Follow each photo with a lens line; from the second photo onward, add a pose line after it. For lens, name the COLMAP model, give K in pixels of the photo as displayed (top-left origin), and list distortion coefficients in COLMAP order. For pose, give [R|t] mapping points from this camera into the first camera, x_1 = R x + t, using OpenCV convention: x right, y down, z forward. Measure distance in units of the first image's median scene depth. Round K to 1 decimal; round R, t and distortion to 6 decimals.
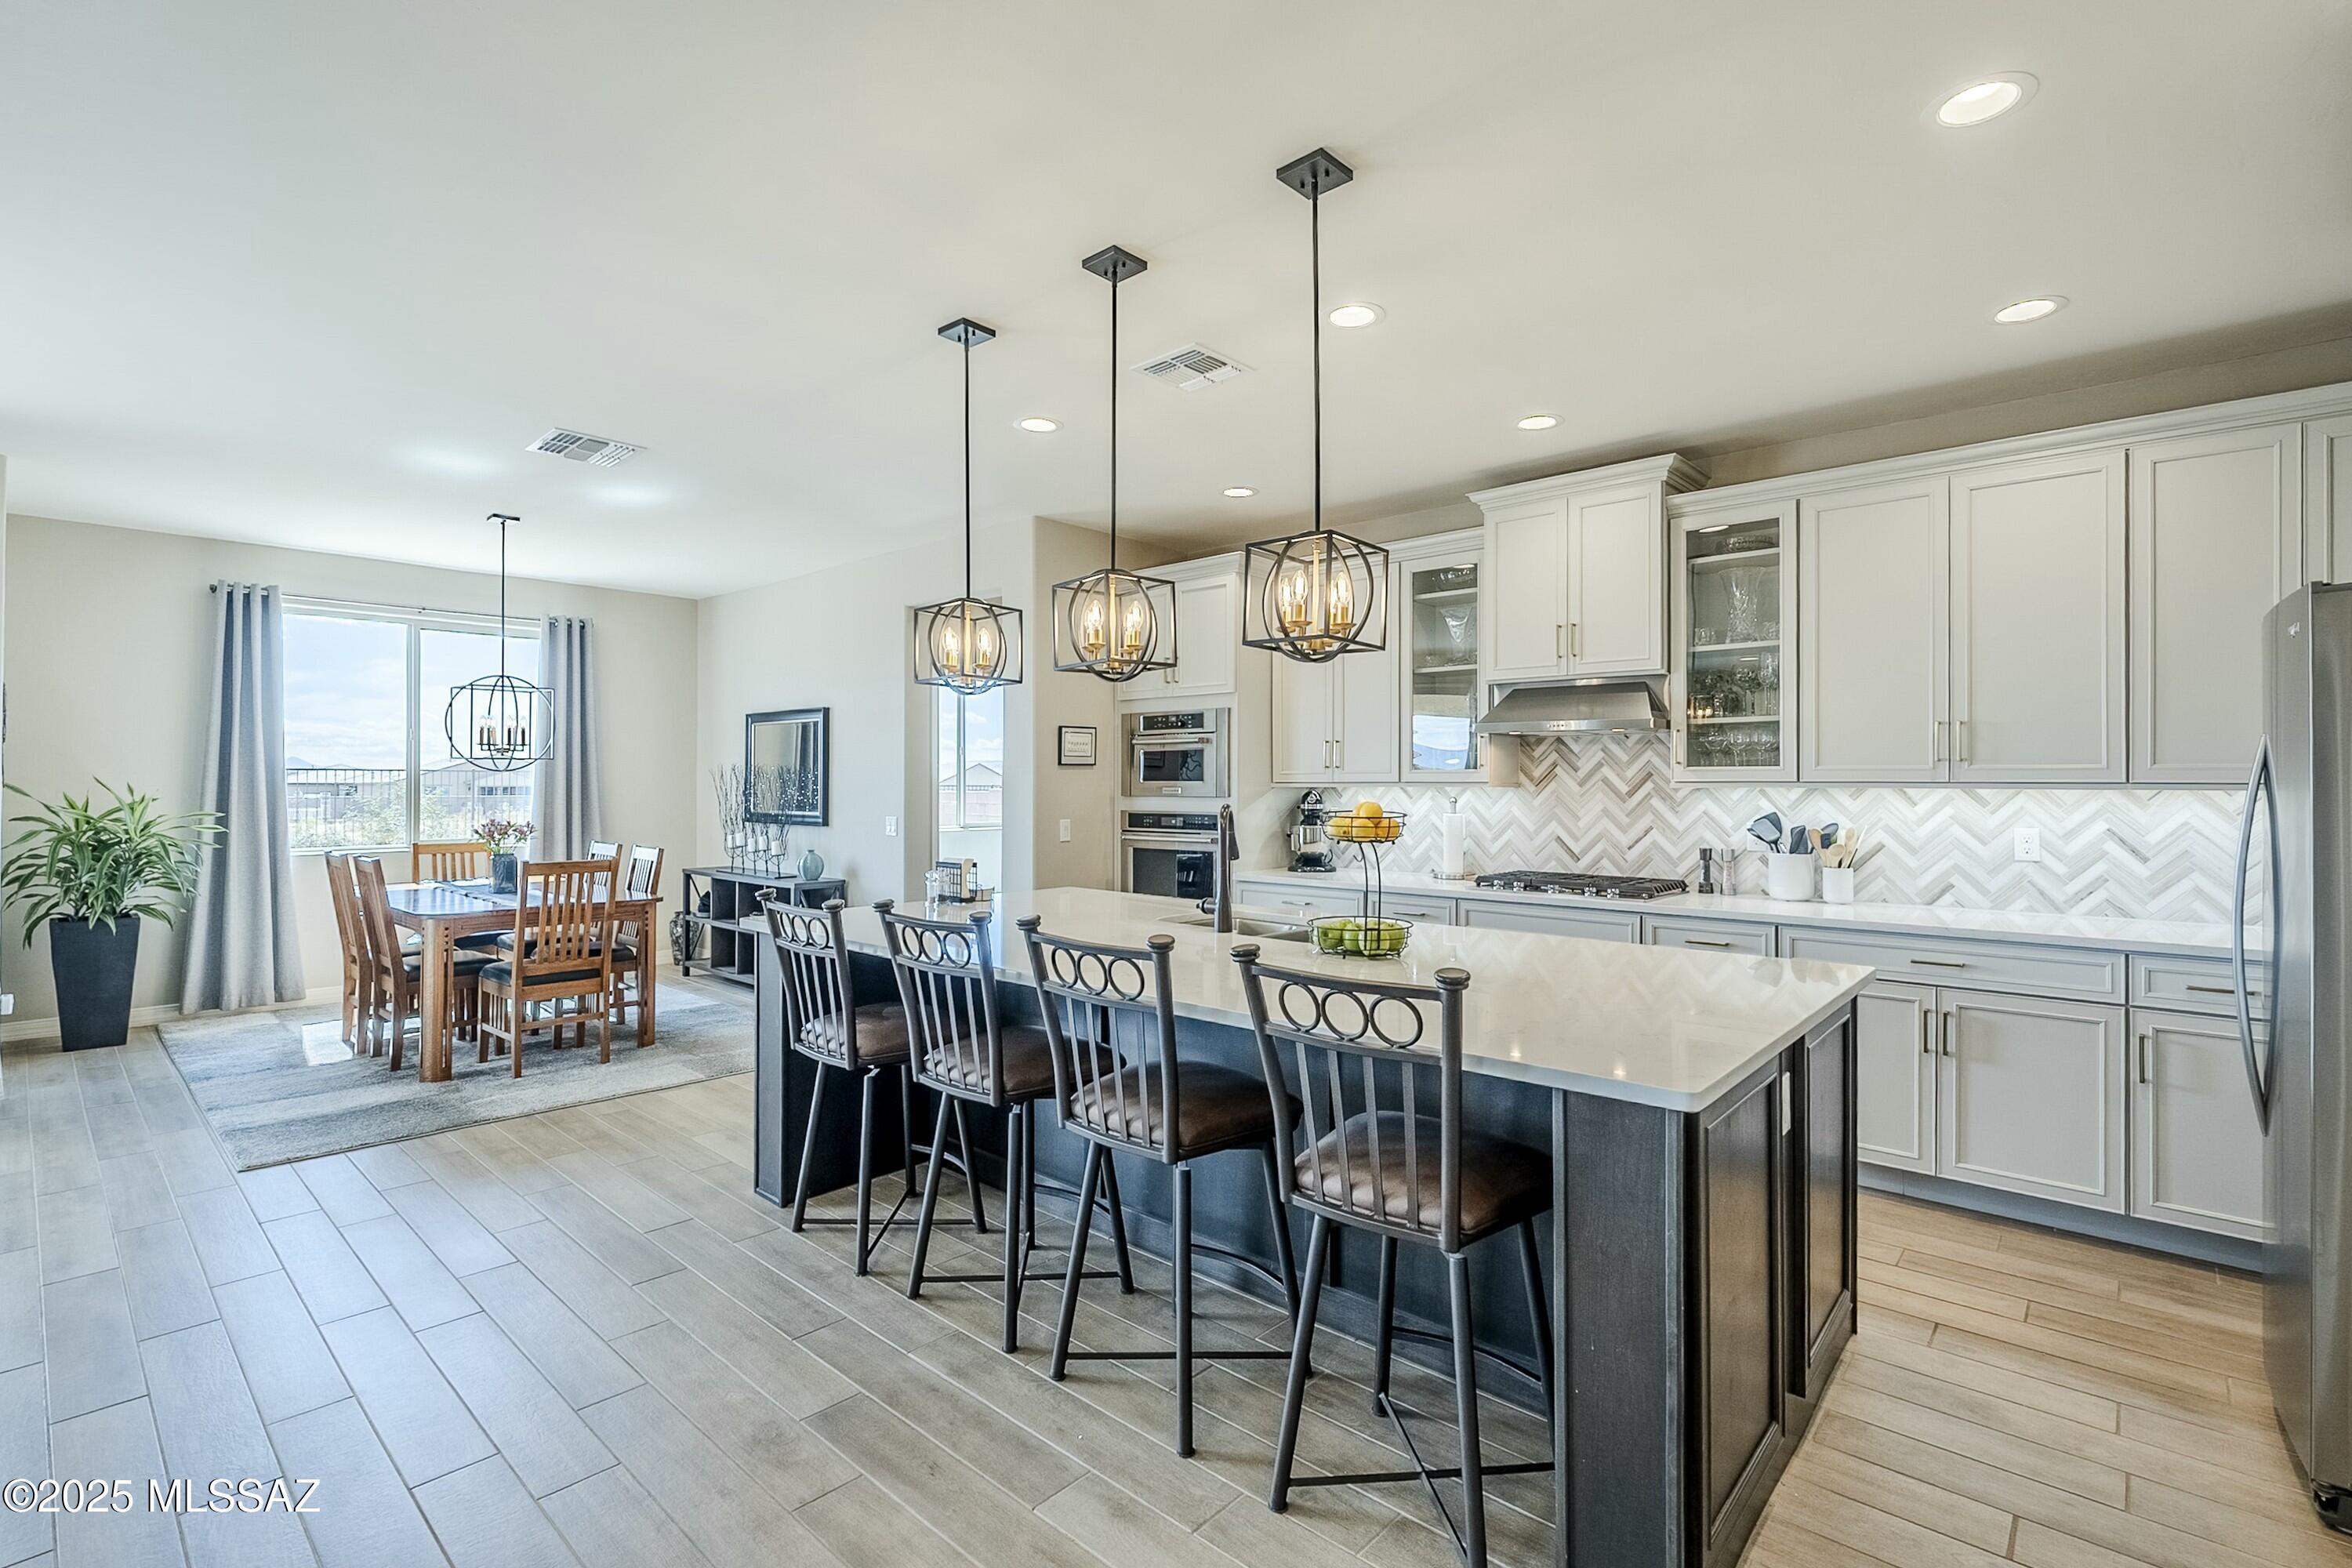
lens RADIAL K [[1059.8, 0, 1187.1], [0, 1059.8, 777.1], [0, 0, 1]] dist [-0.006679, 0.001802]
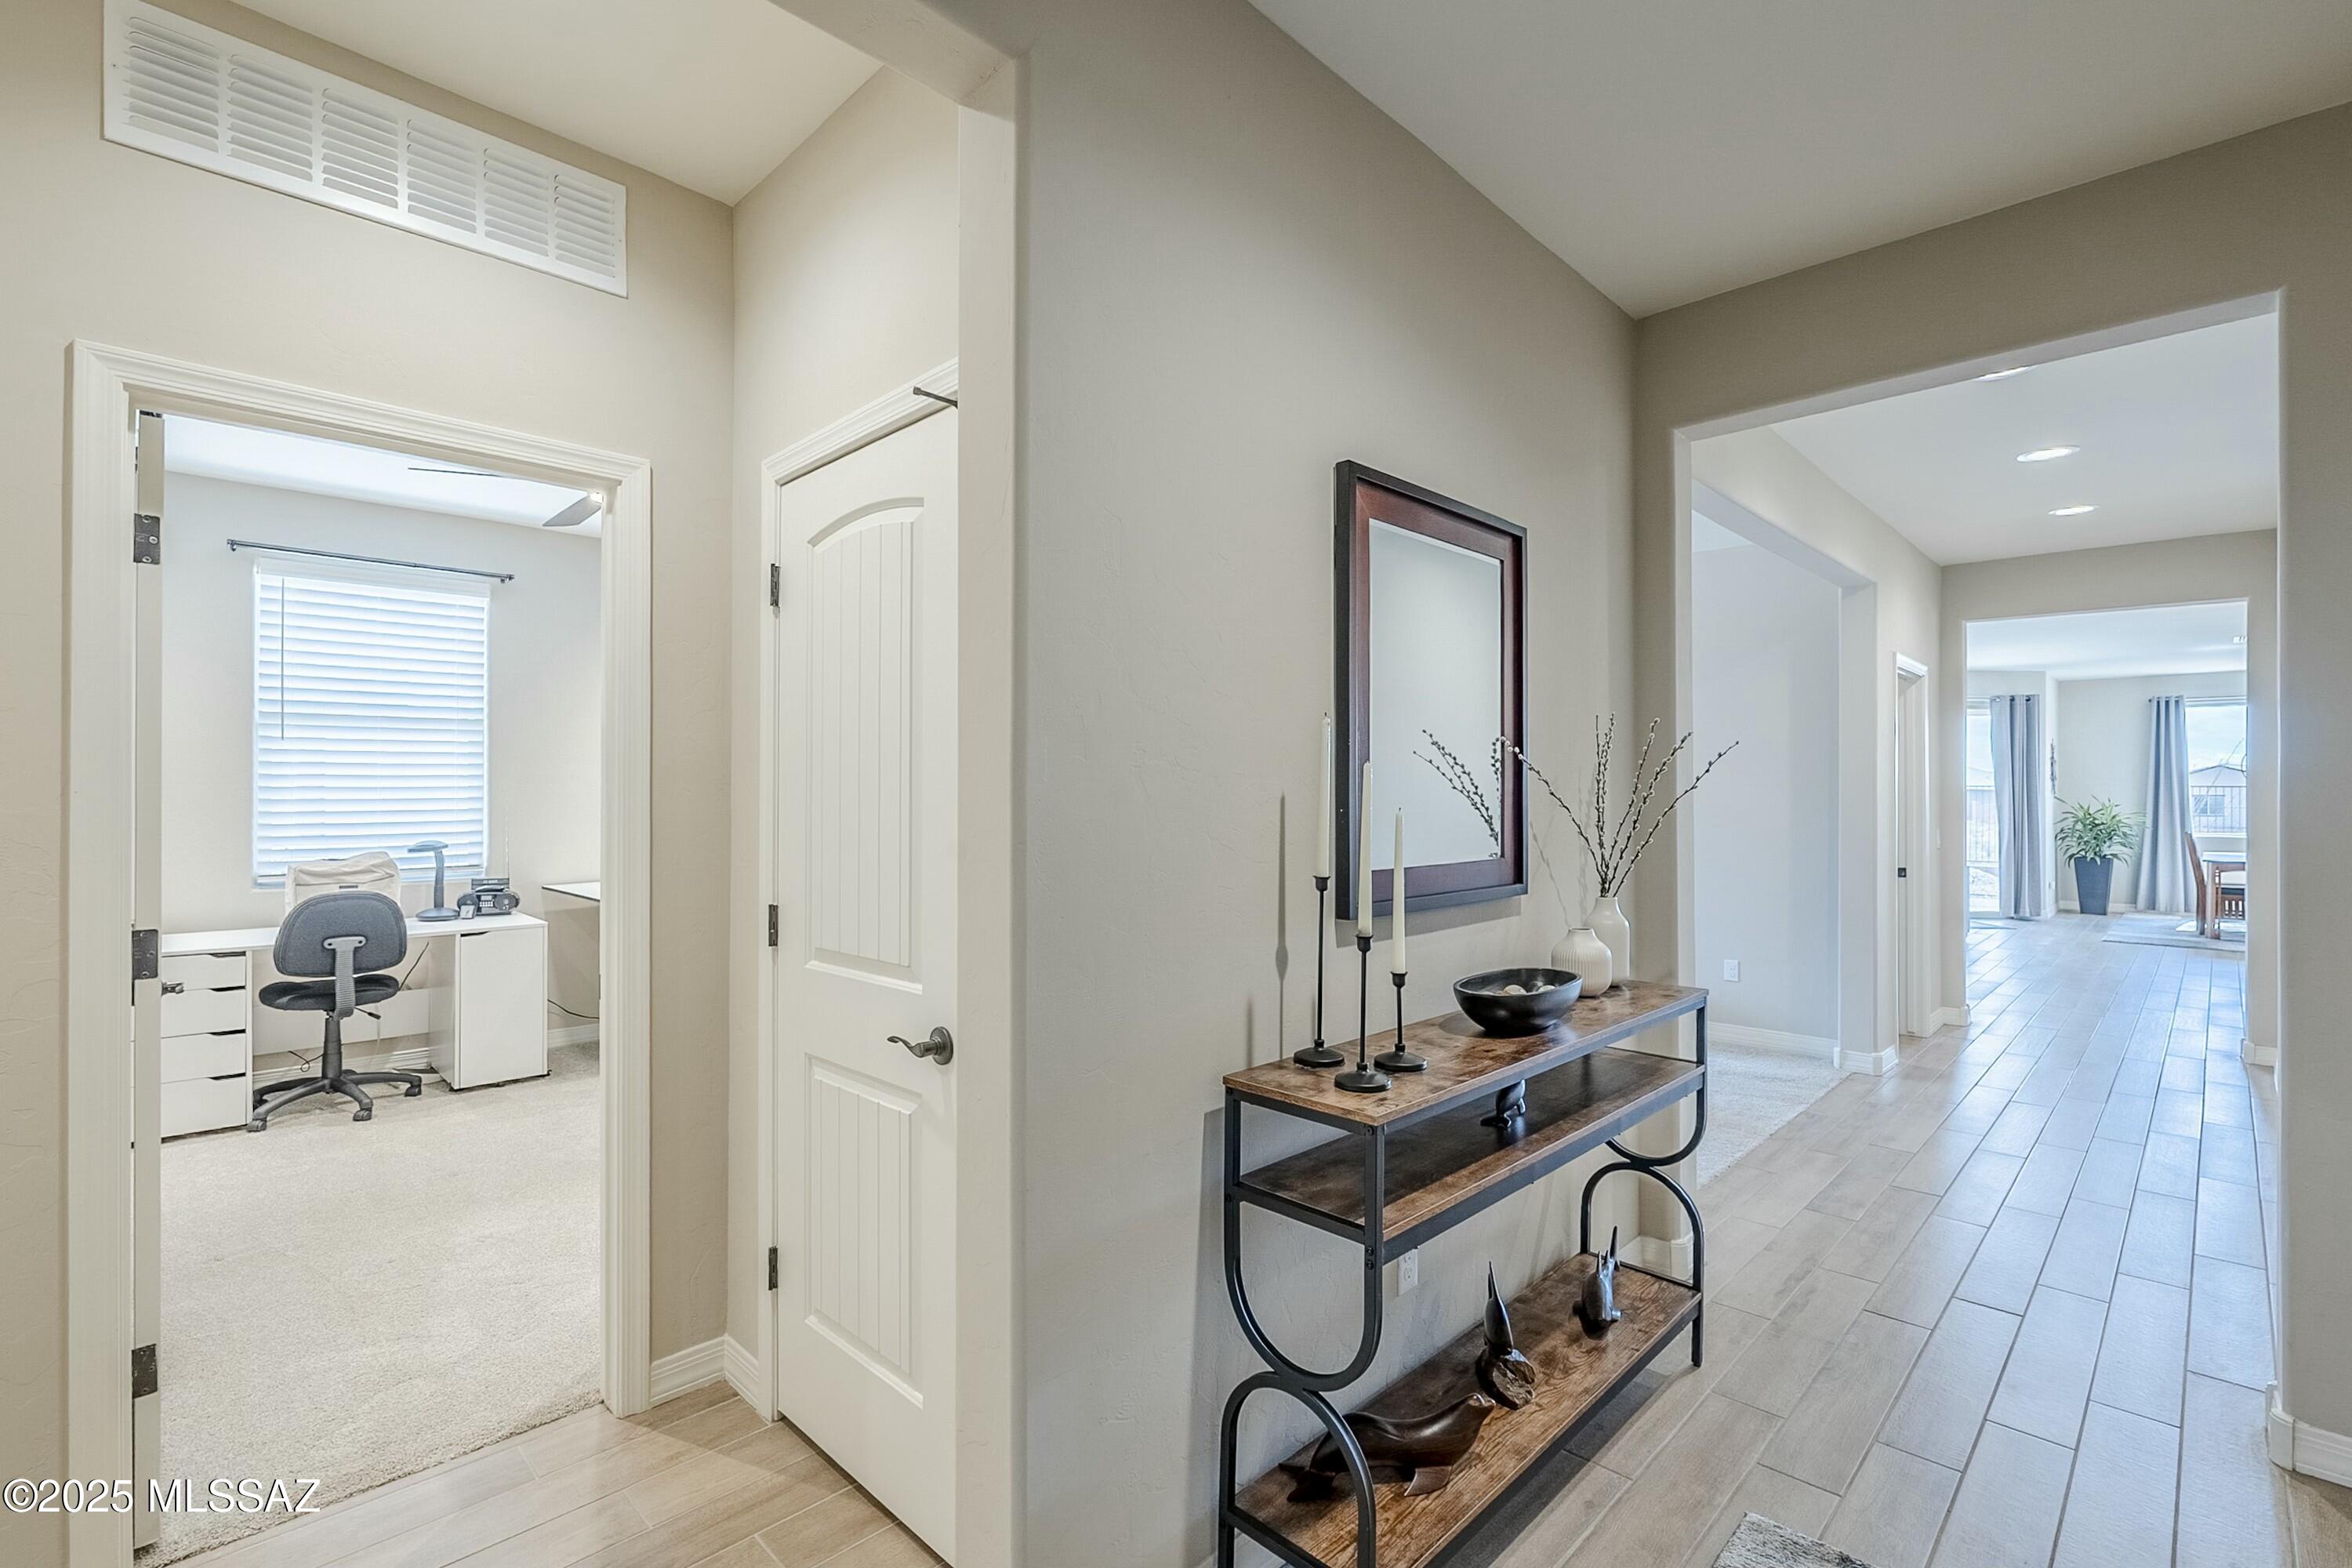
lens RADIAL K [[1059.8, 0, 1177.9], [0, 1059.8, 783.6], [0, 0, 1]] dist [-0.006679, 0.001802]
pose [[-0.065858, -0.008231, -0.997795, 1.496600], [0.001965, 0.999963, -0.008379, -0.008681], [0.997827, -0.002513, -0.065839, -0.889377]]
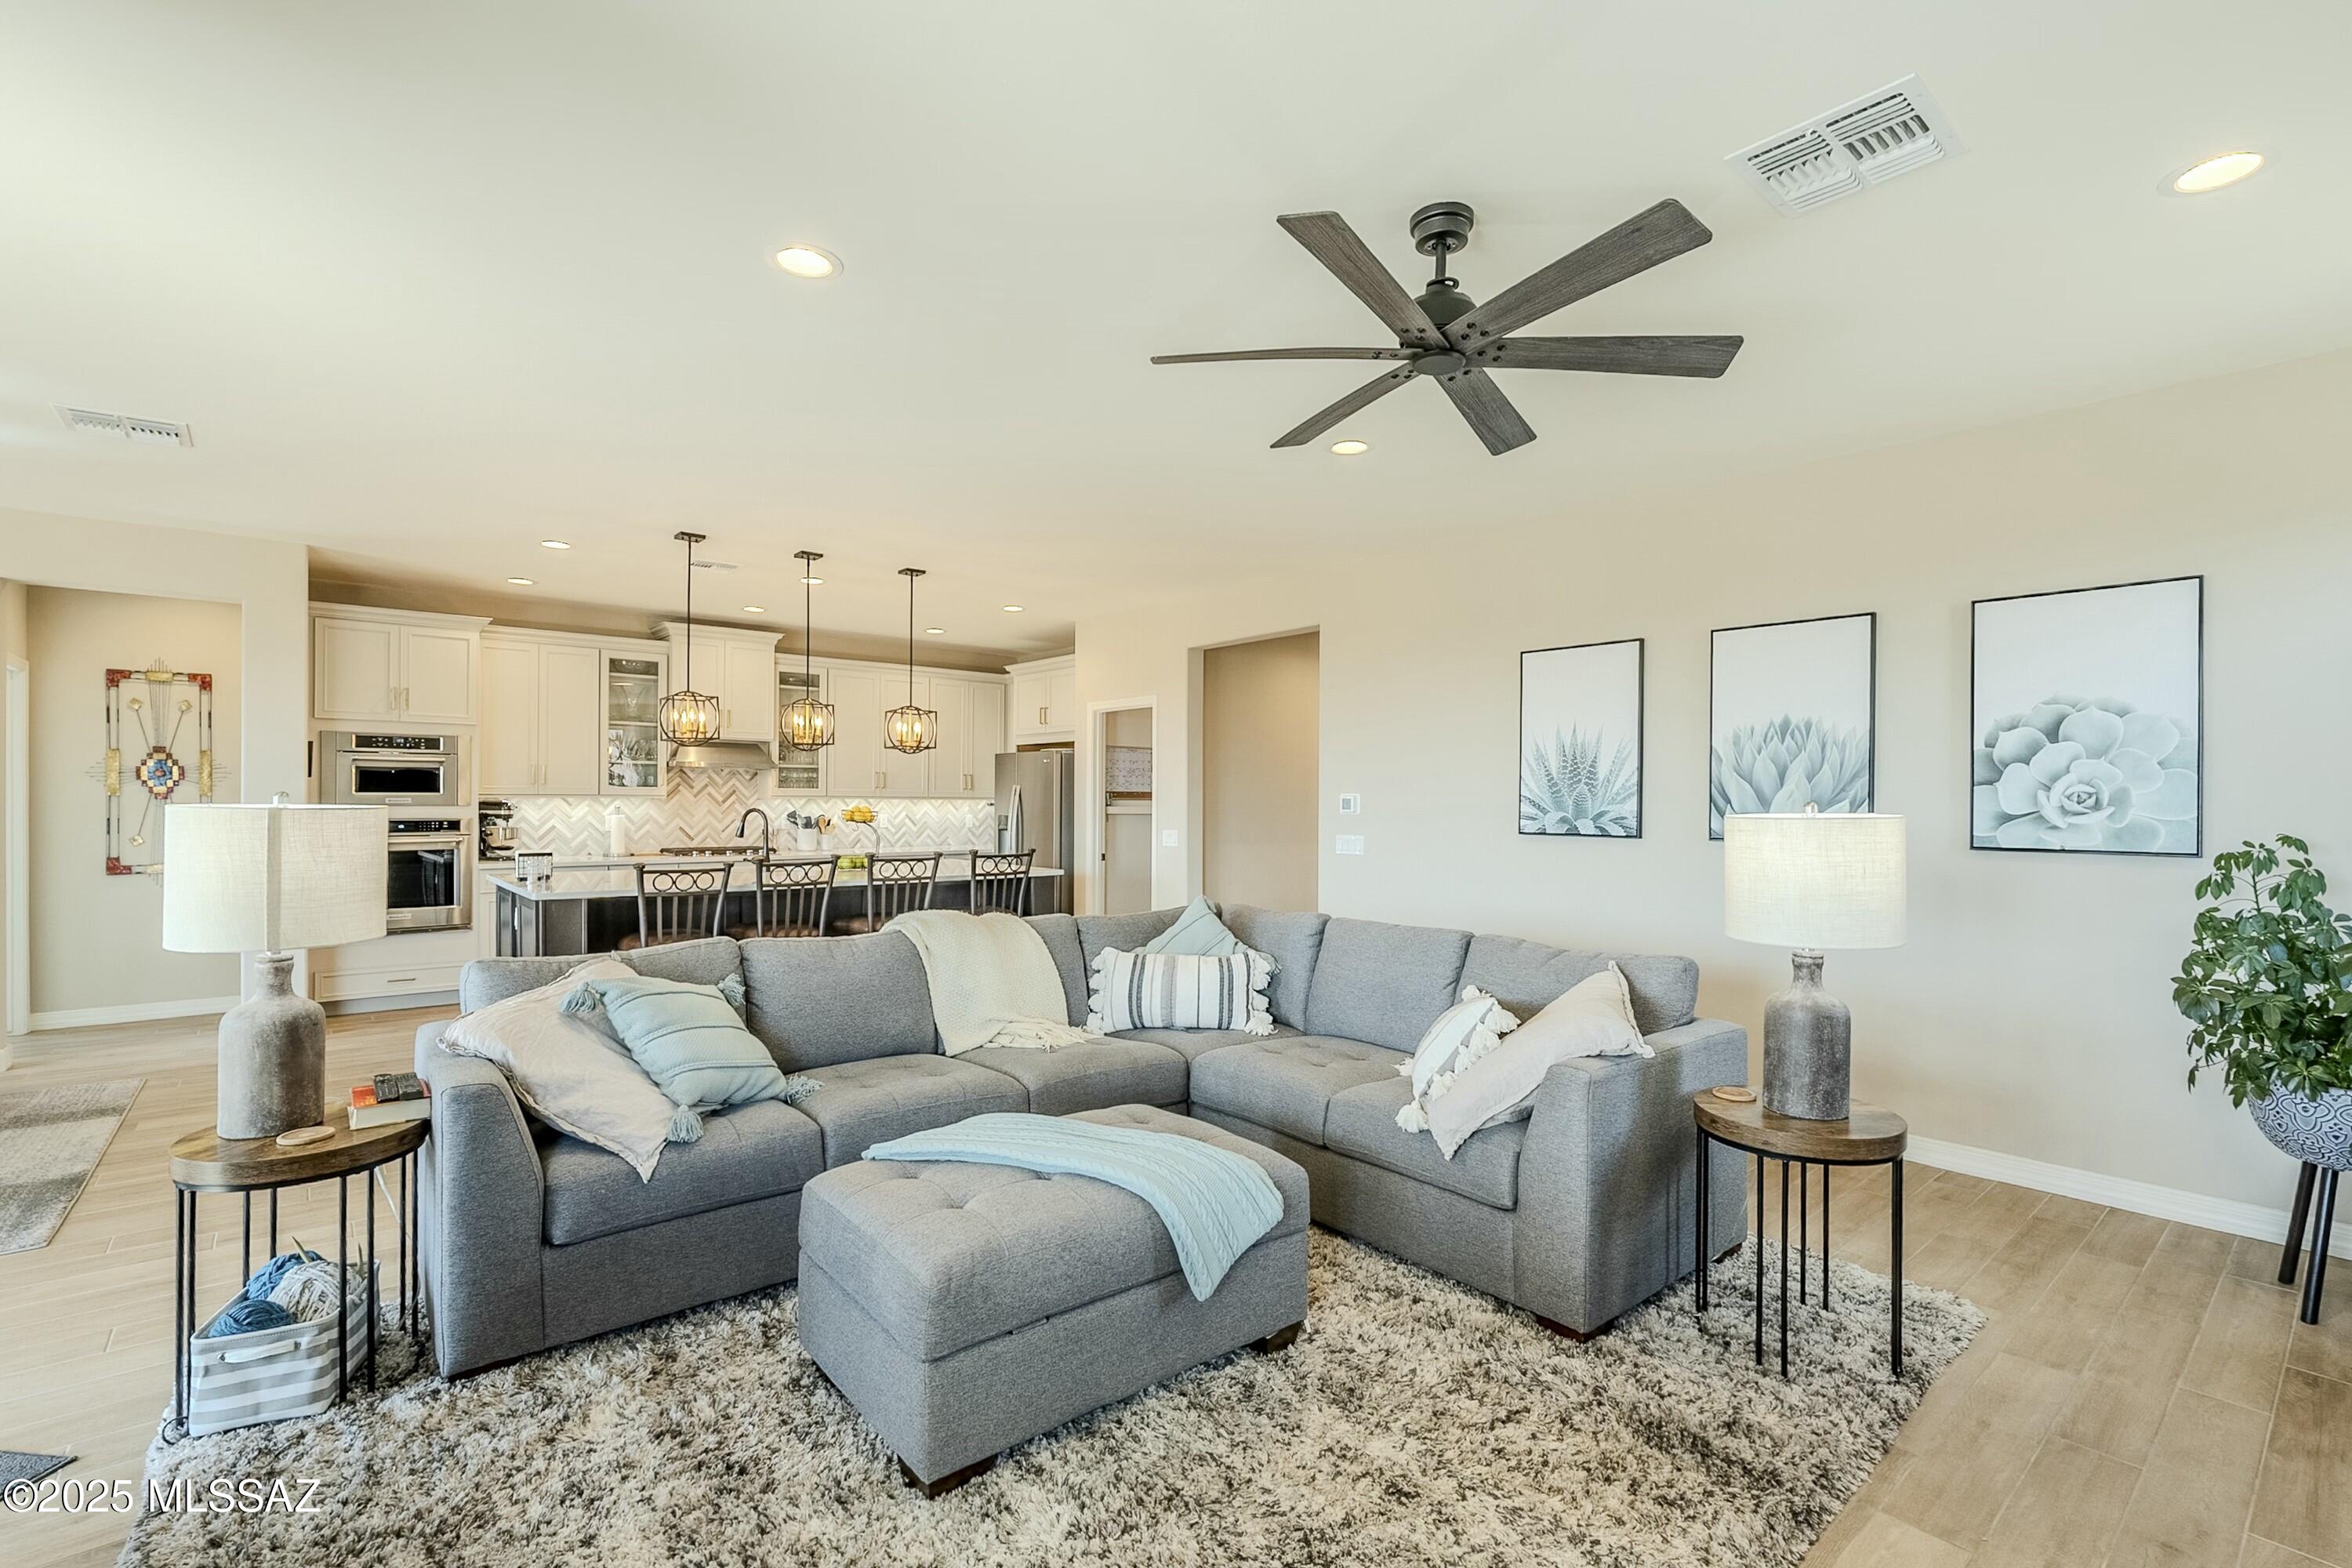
lens RADIAL K [[1059.8, 0, 1176.1], [0, 1059.8, 794.4], [0, 0, 1]] dist [-0.006679, 0.001802]
pose [[0.125456, 0.002953, 0.992095, -1.258377], [-0.013138, 0.999913, -0.001315, -0.004689], [-0.992012, -0.012869, 0.125484, -0.005665]]
